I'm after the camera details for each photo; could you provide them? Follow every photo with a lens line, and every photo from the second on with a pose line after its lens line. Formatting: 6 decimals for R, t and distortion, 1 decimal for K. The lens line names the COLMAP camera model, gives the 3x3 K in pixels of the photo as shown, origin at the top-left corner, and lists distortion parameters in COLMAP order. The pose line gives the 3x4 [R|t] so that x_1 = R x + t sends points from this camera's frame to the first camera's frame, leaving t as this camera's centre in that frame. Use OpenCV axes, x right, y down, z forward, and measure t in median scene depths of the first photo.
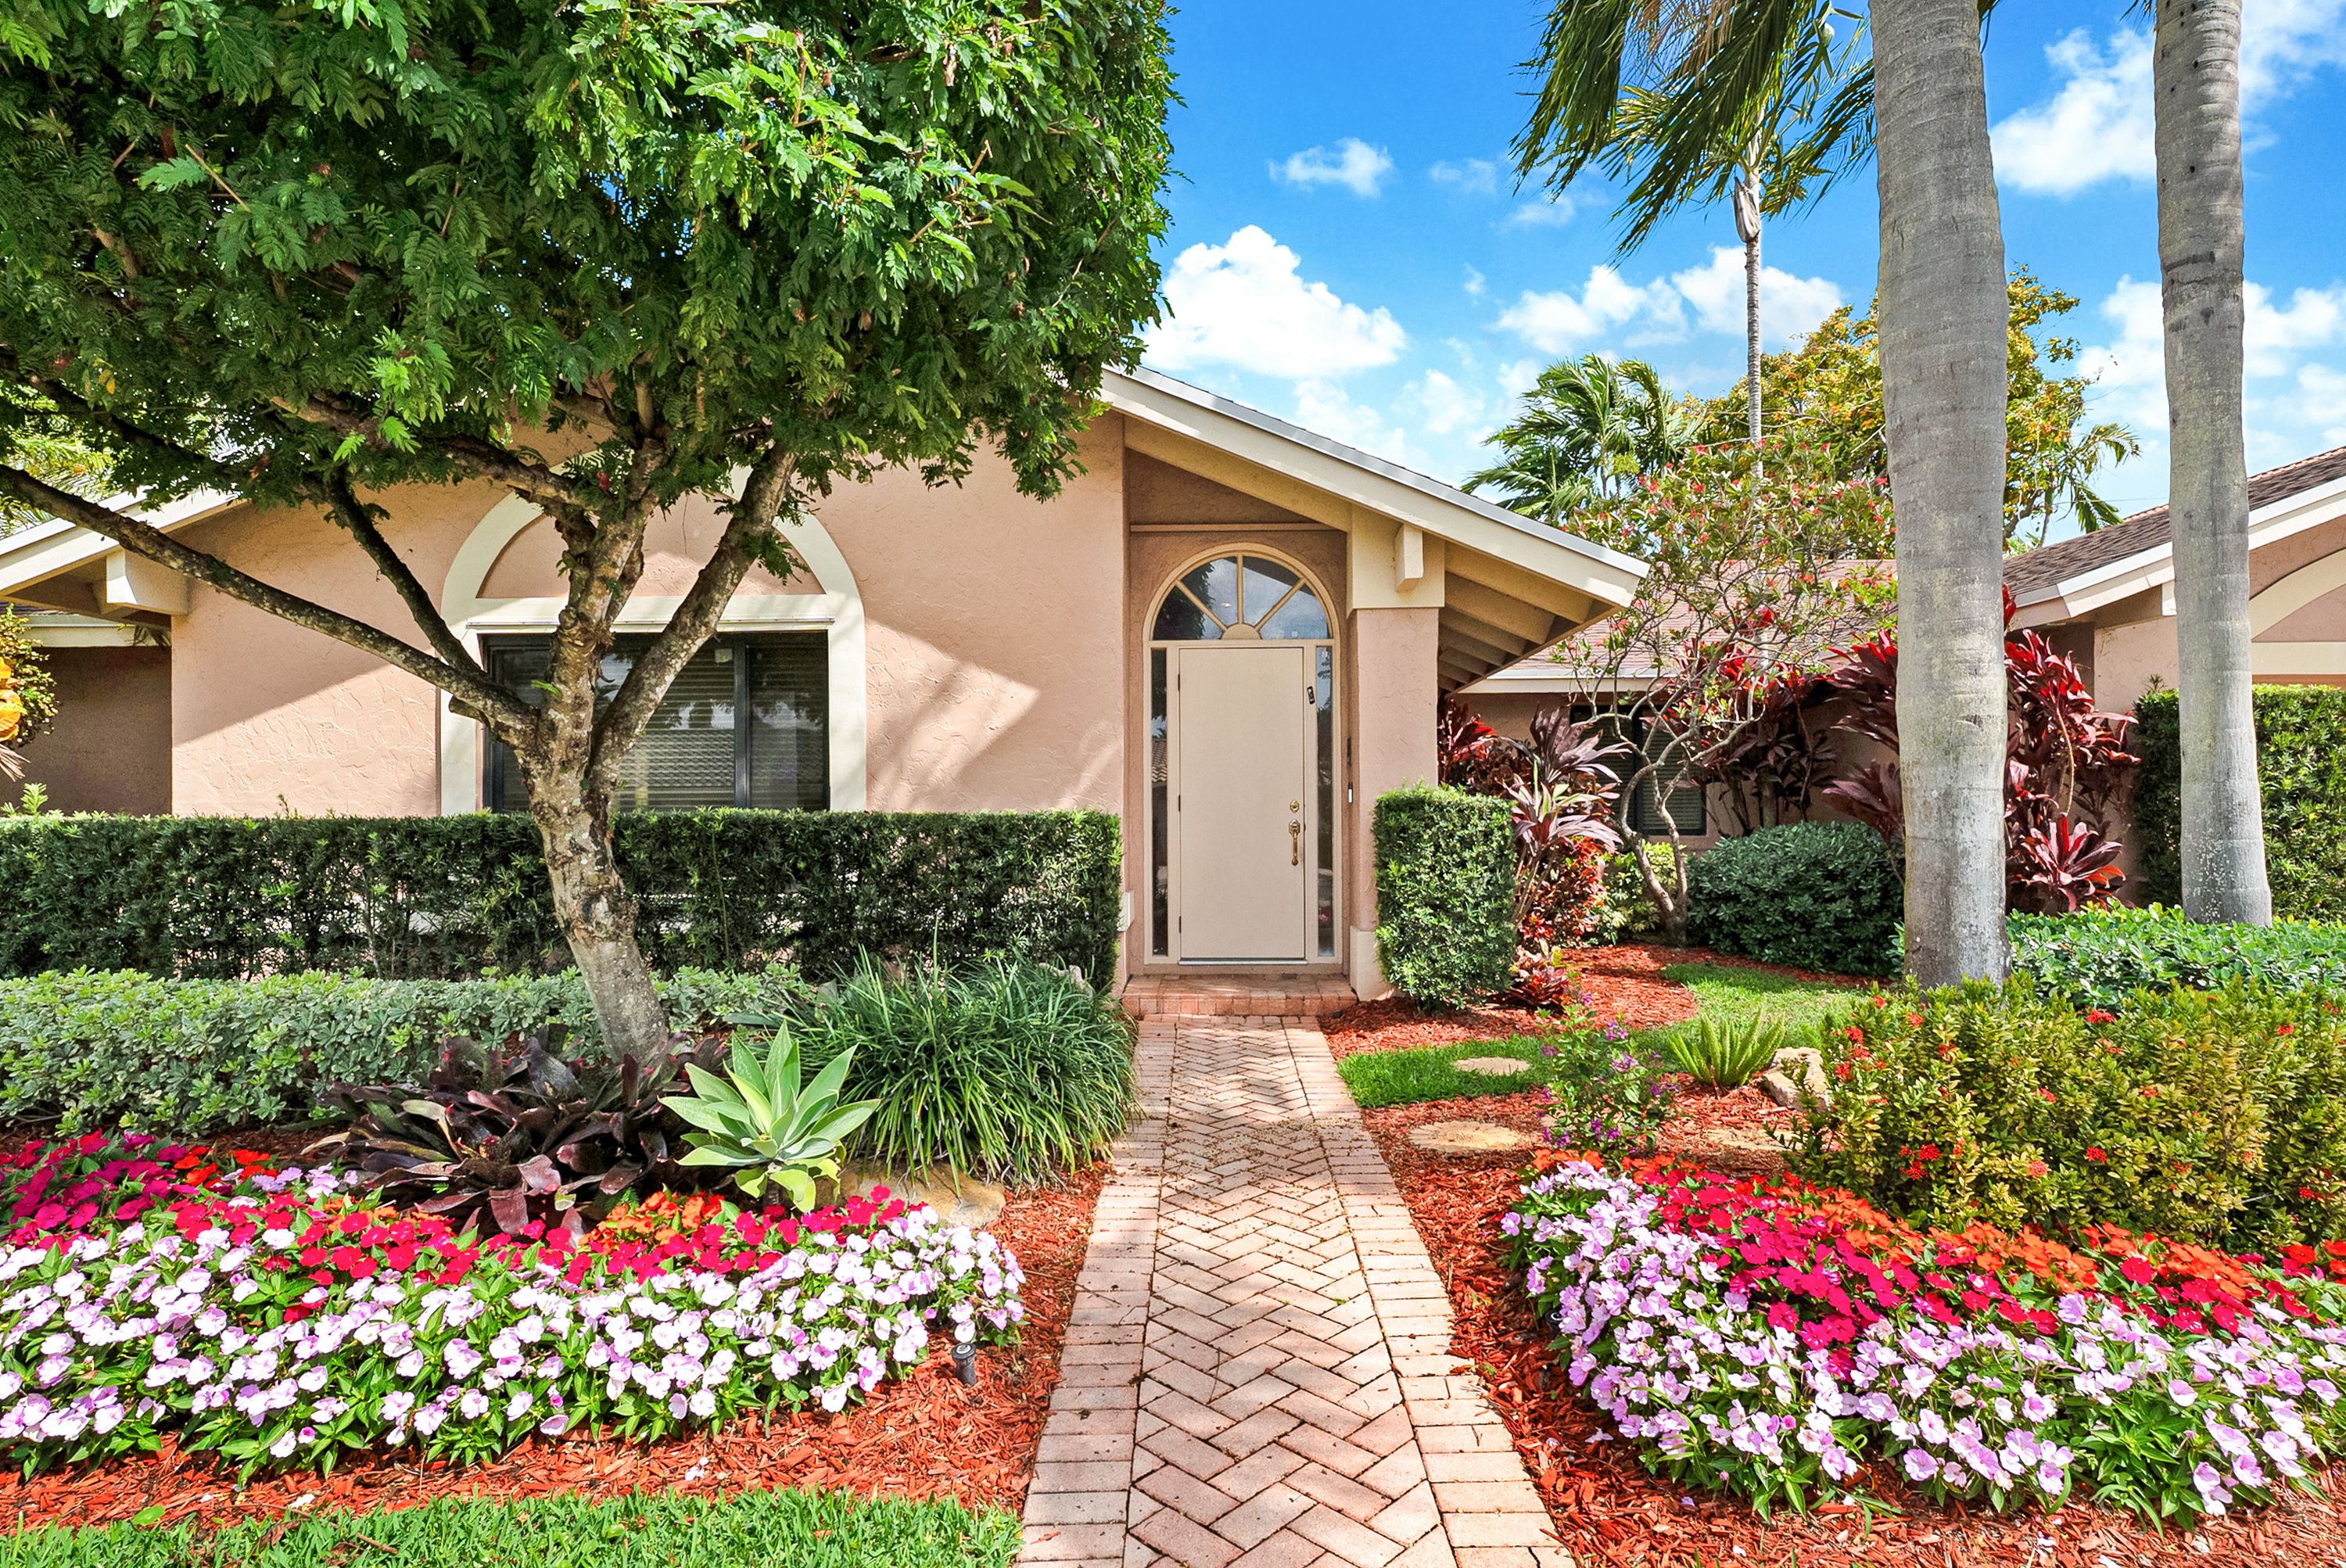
lens RADIAL K [[1219.1, 0, 1173.0], [0, 1219.1, 784.0], [0, 0, 1]] dist [-0.080484, 0.000017]
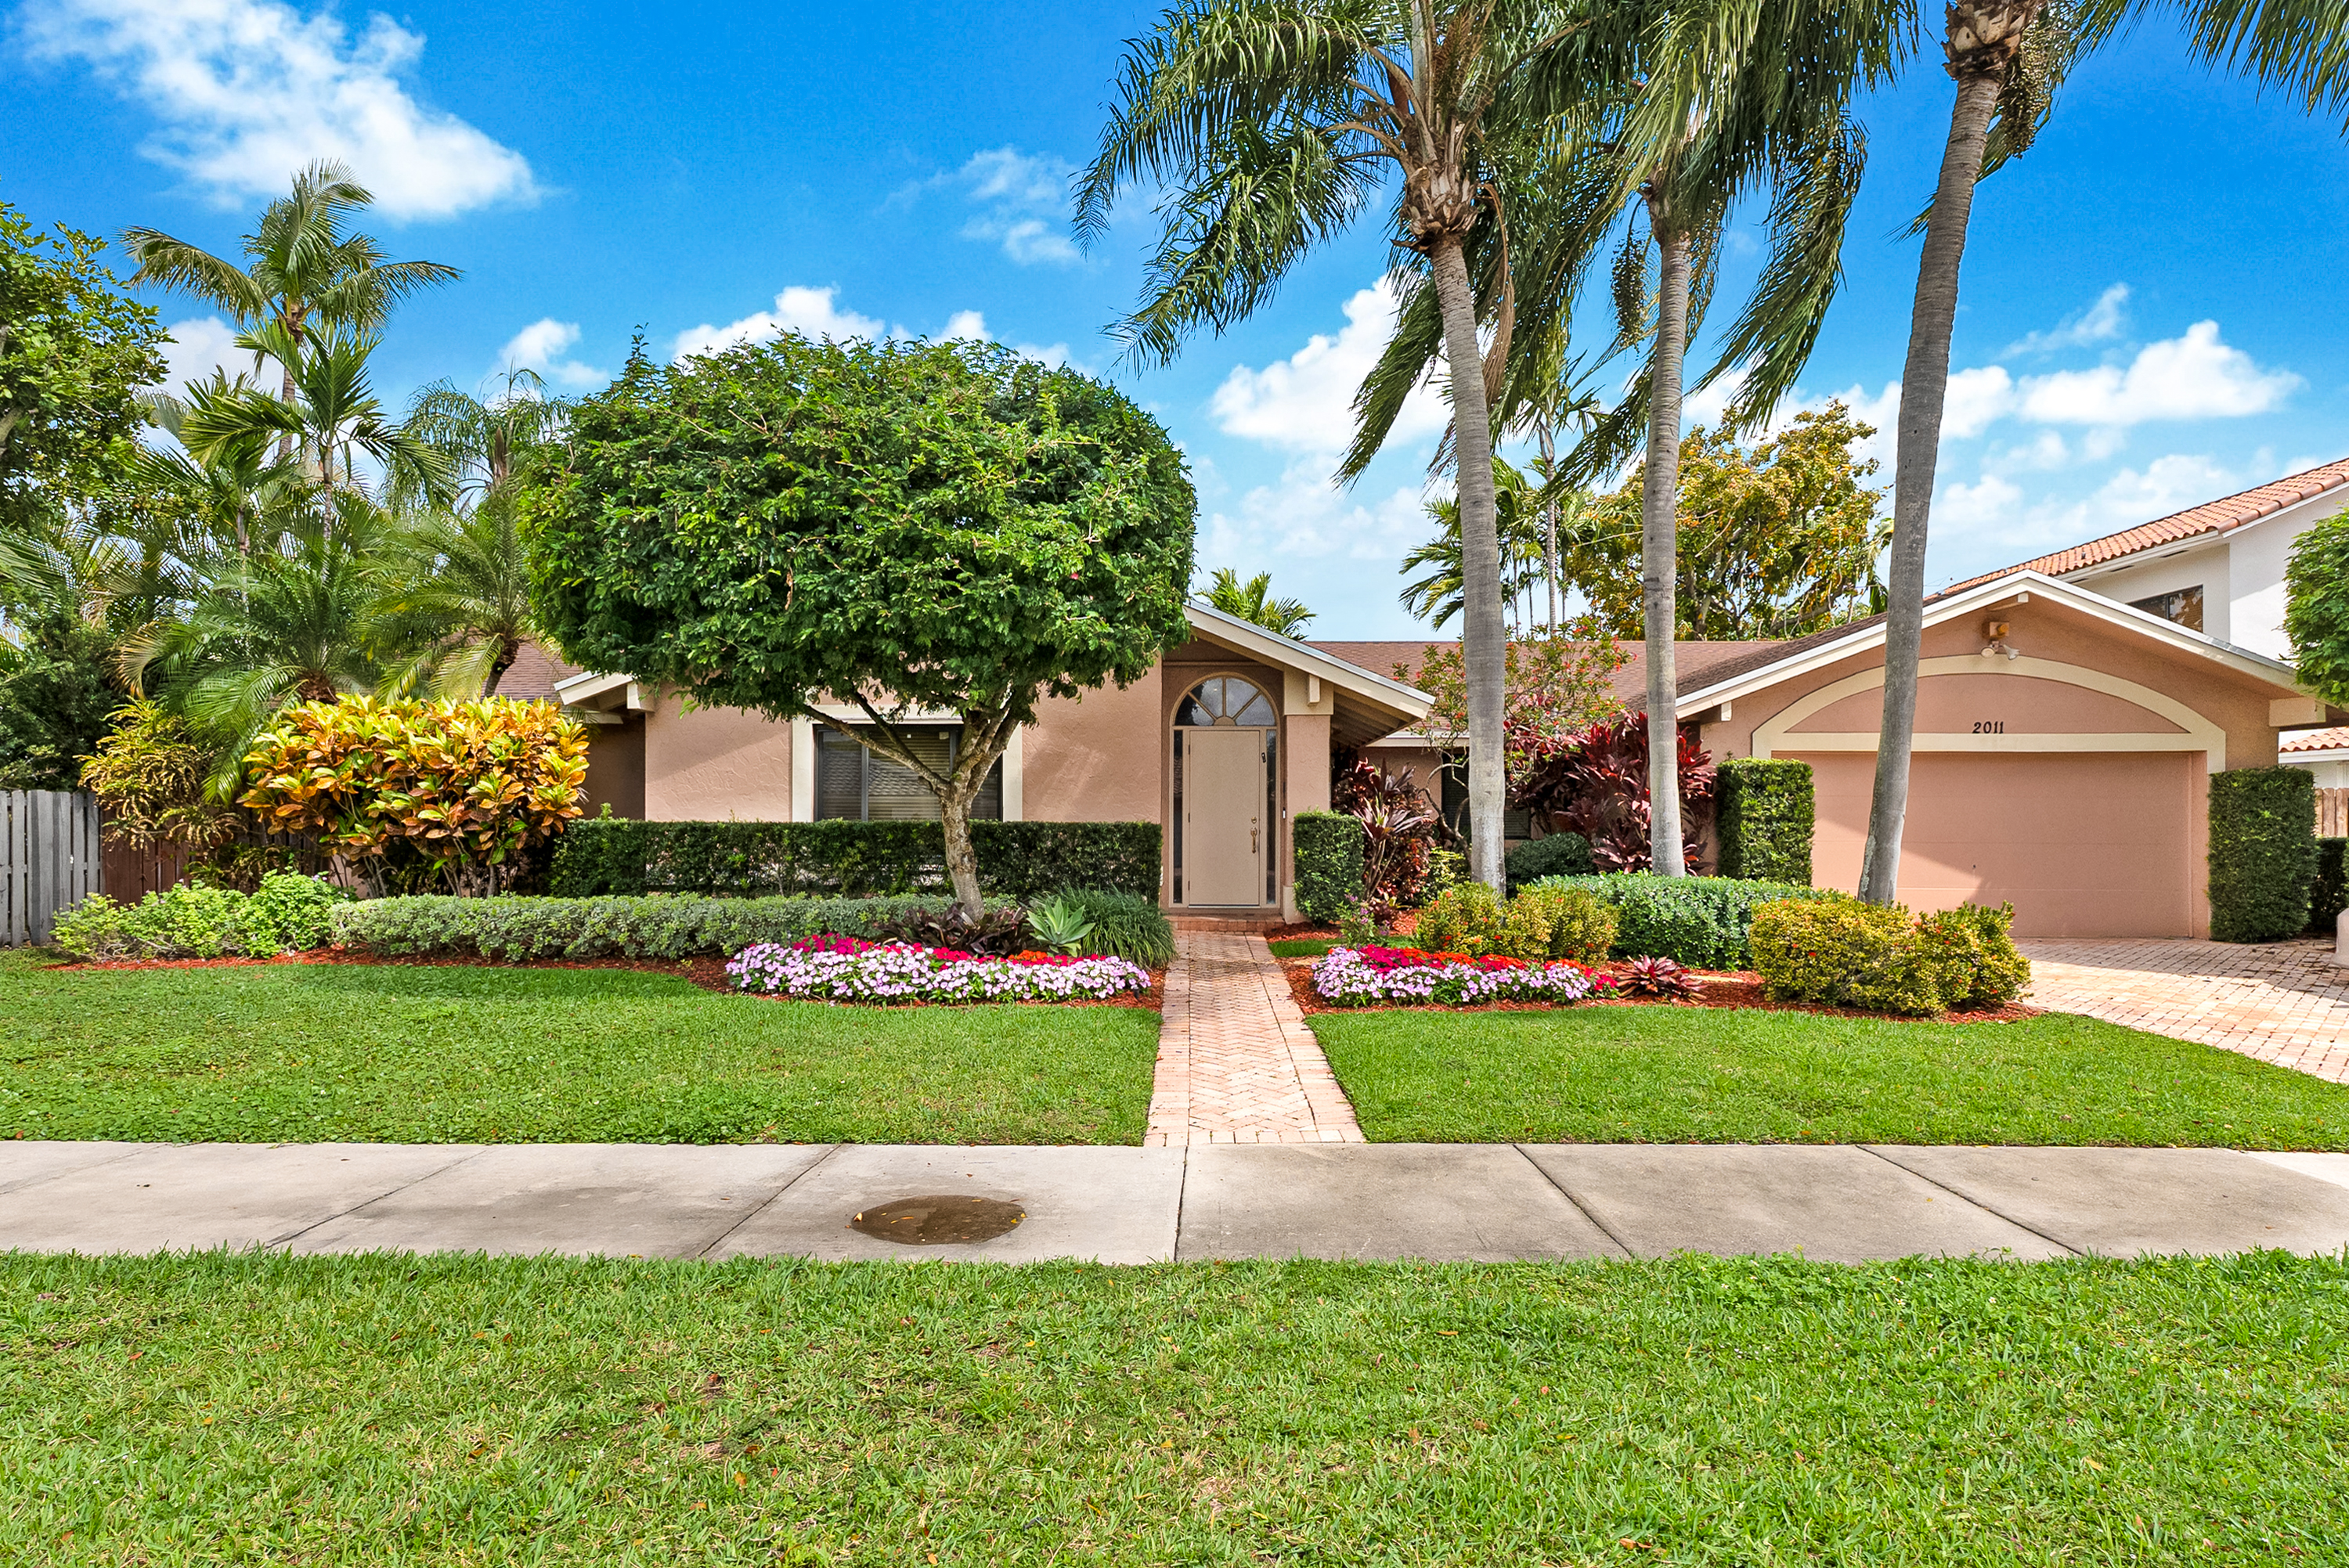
lens RADIAL K [[1224.4, 0, 1174.5], [0, 1224.4, 784.0], [0, 0, 1]] dist [-0.189618, -0.000006]
pose [[0.999884, 0.008615, 0.012582, -0.049435], [-0.008515, 0.999932, -0.007933, -0.023931], [-0.012649, 0.007825, 0.999889, -0.980677]]
